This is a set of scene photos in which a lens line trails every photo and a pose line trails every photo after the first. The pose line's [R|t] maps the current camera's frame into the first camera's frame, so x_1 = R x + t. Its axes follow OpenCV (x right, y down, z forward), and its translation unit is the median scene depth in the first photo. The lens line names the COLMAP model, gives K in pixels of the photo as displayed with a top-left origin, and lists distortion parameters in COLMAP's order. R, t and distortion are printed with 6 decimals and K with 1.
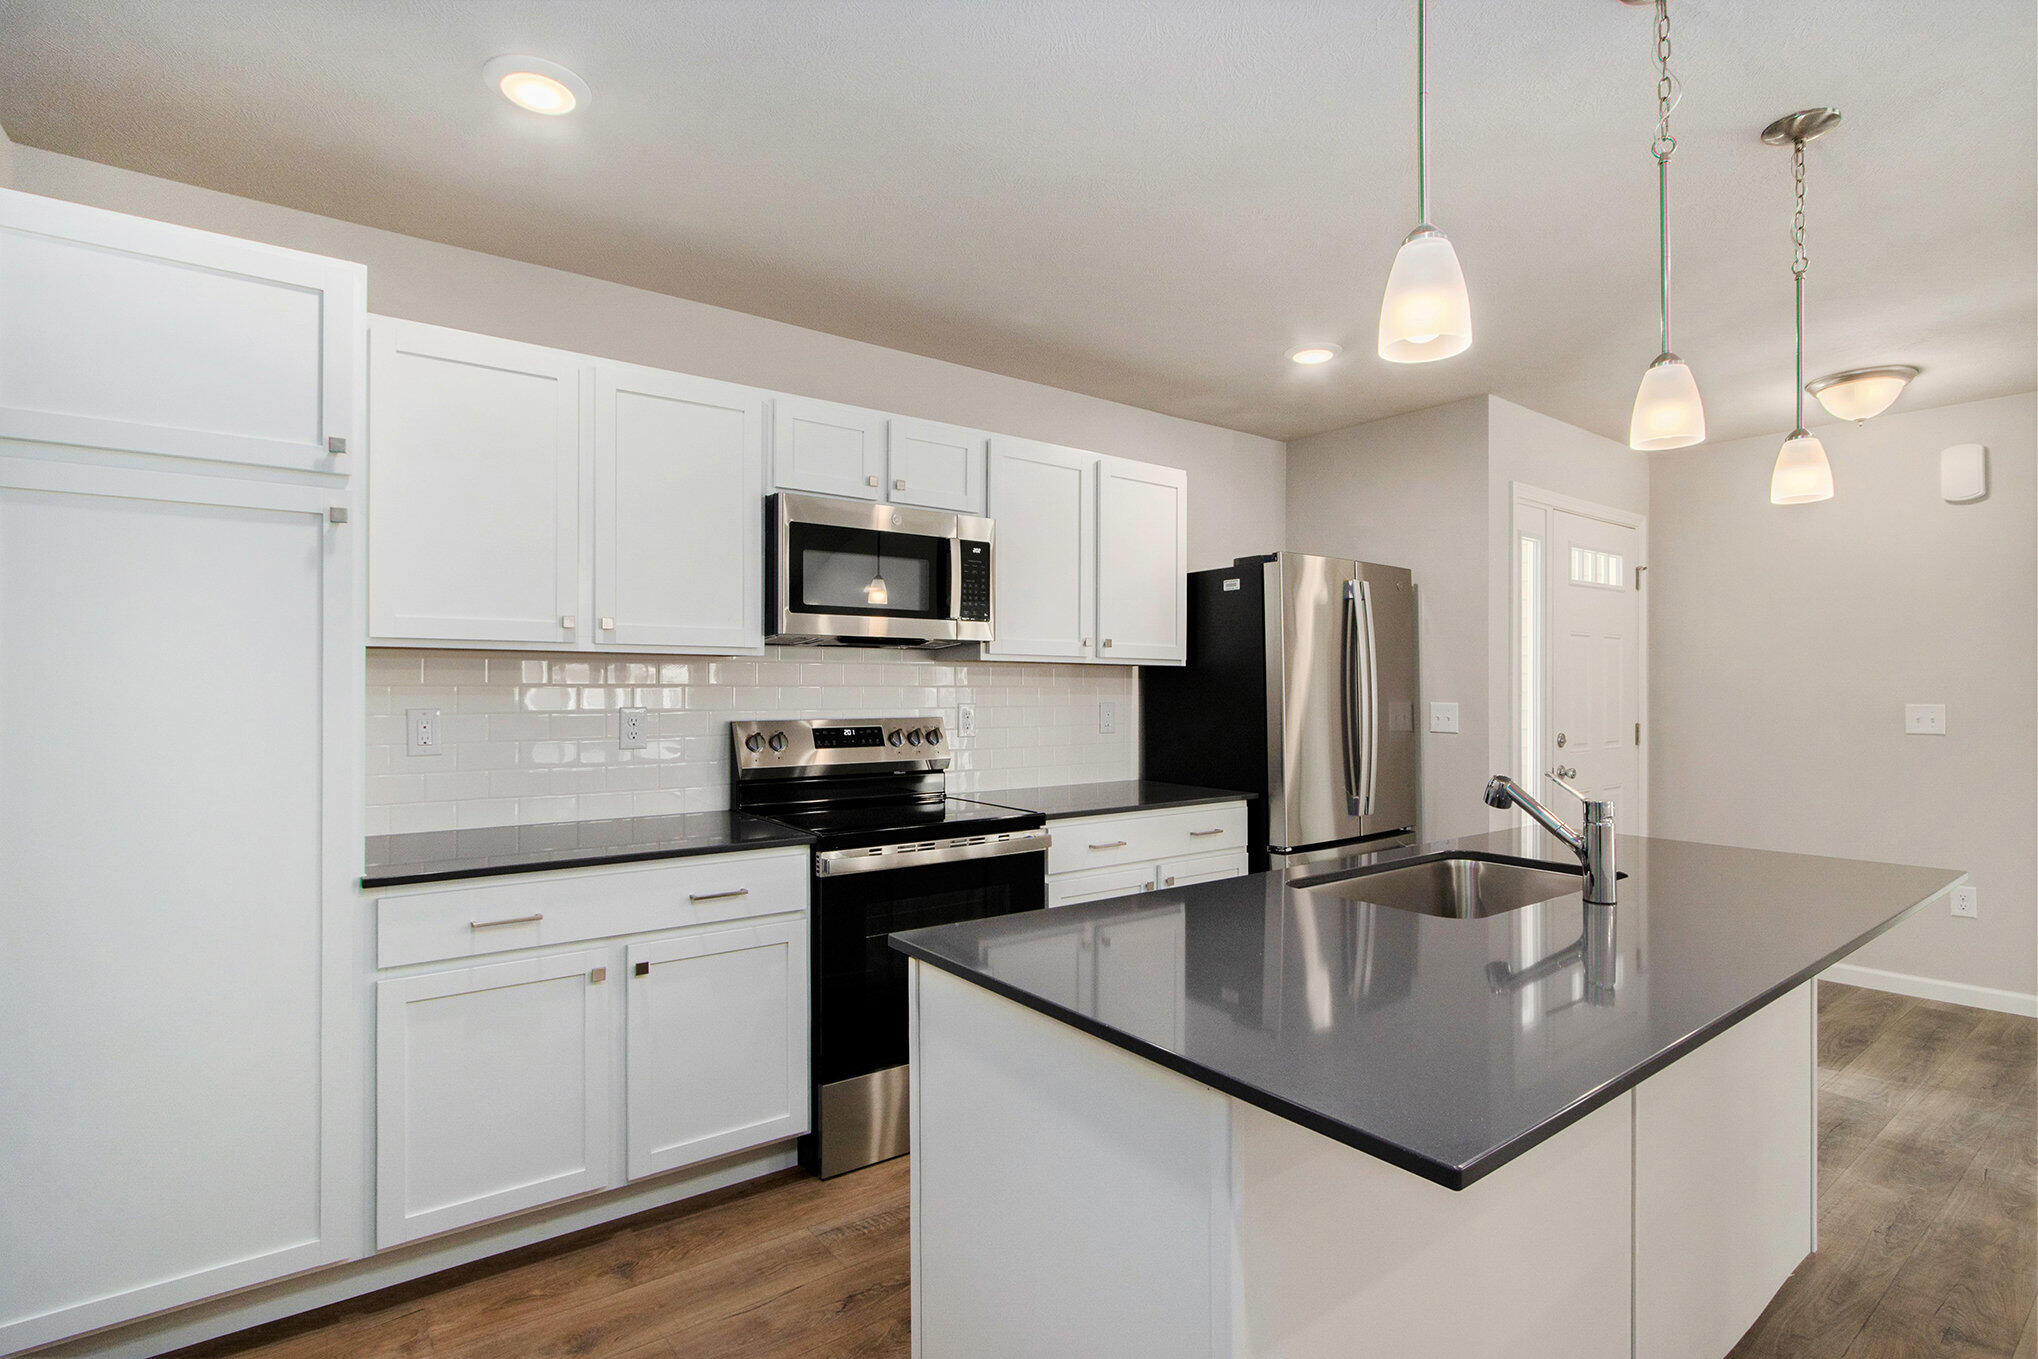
lens RADIAL K [[947.0, 0, 979.2], [0, 947.0, 677.2], [0, 0, 1]] dist [-0.002145, -0.000329]
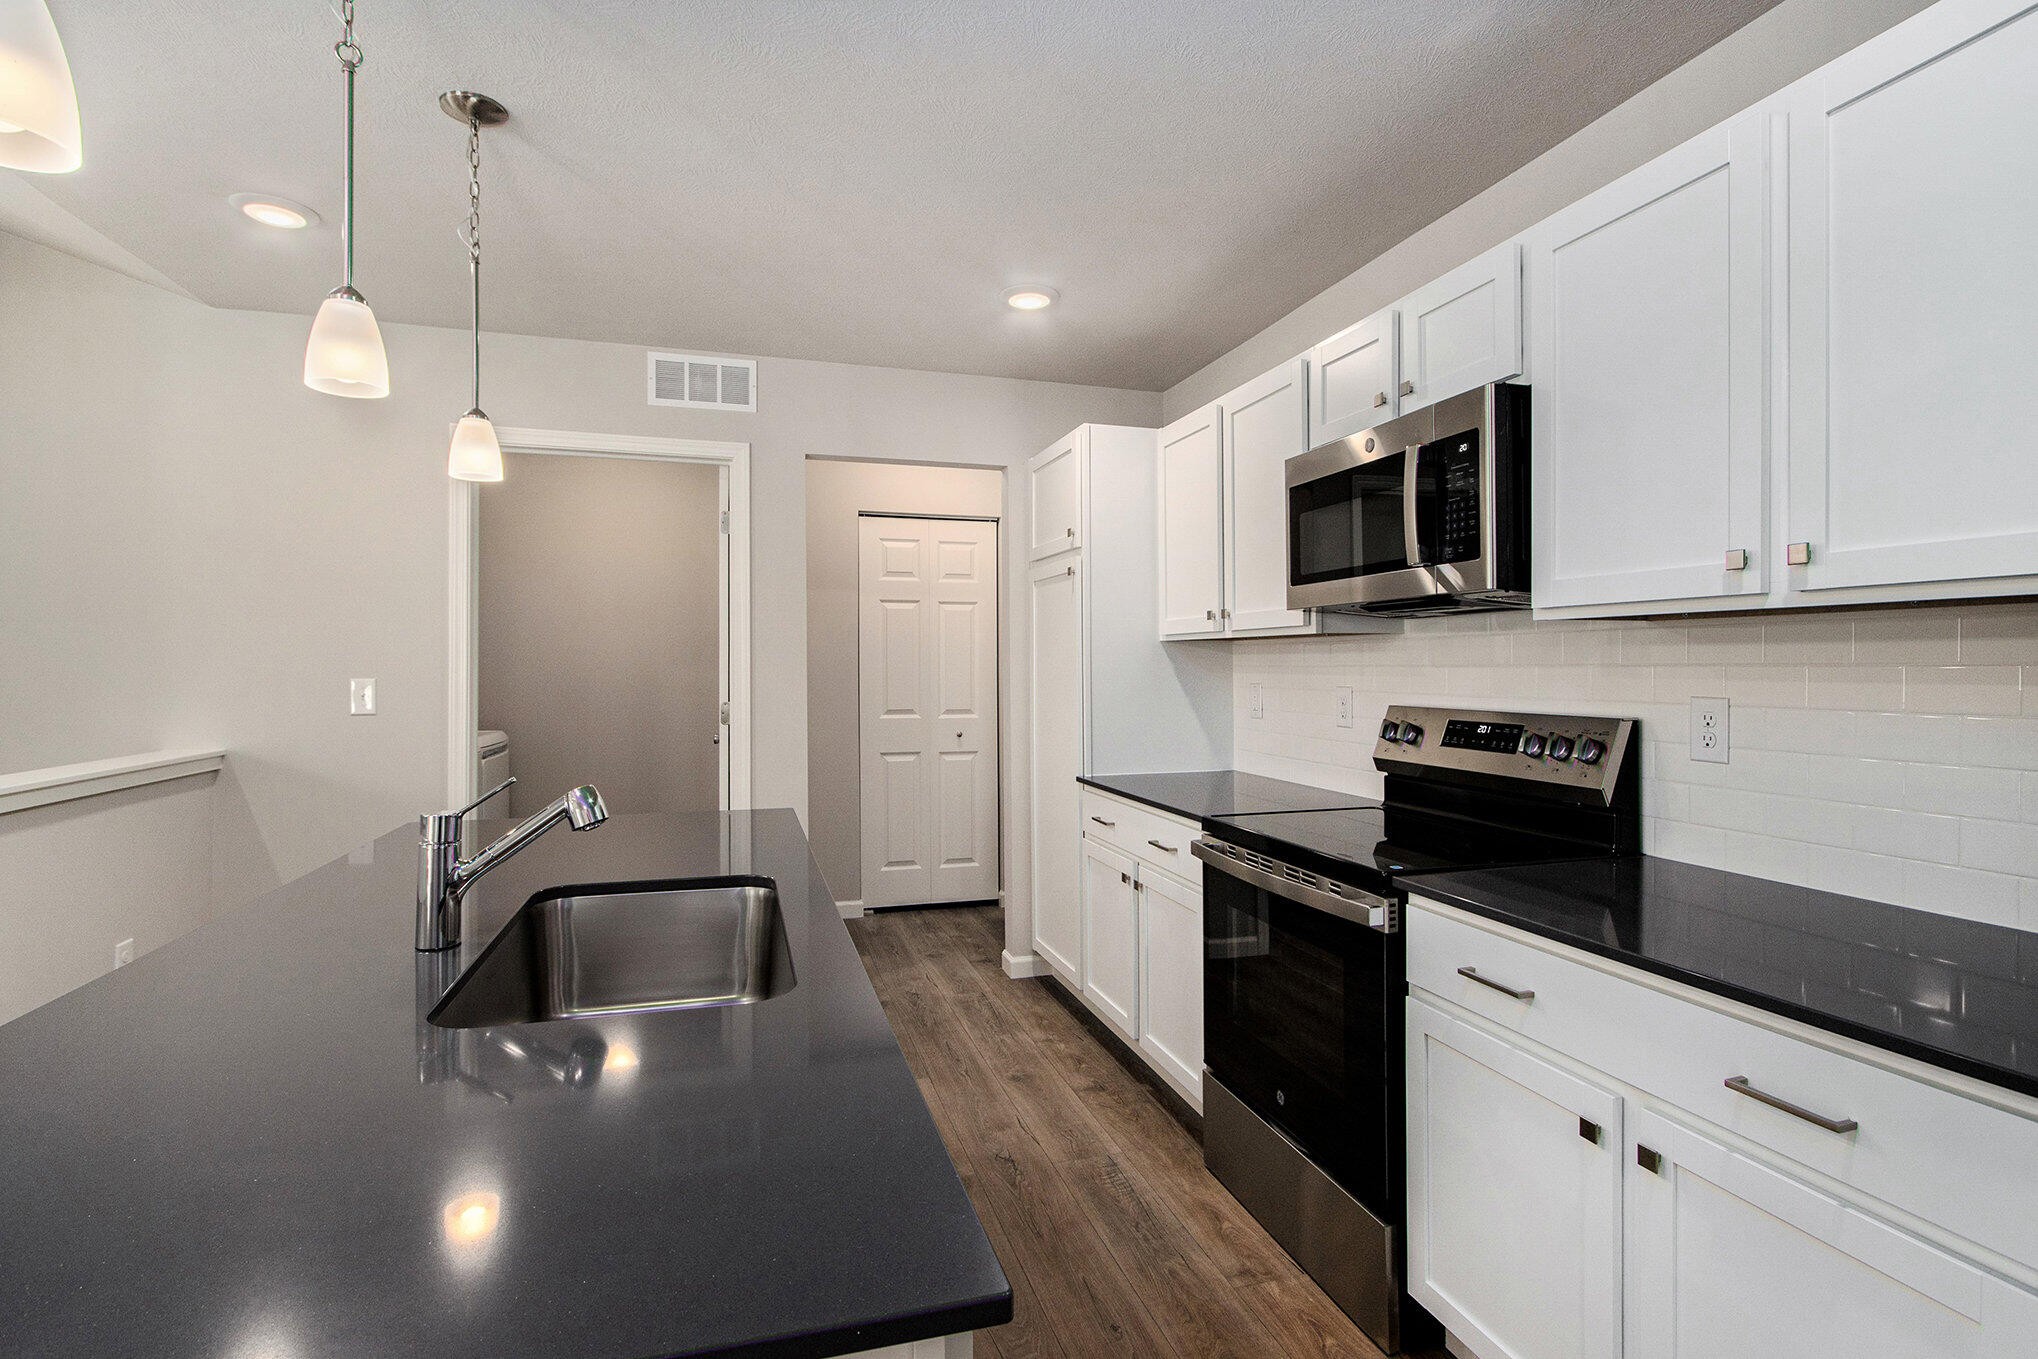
lens RADIAL K [[1025.4, 0, 1056.2], [0, 1025.4, 658.0], [0, 0, 1]] dist [-0.048623, 0.000513]
pose [[-0.302627, -0.004696, -0.953098, 0.715976], [0.016957, 0.999803, -0.010311, 0.006799], [0.952958, -0.019282, -0.302487, 0.943983]]
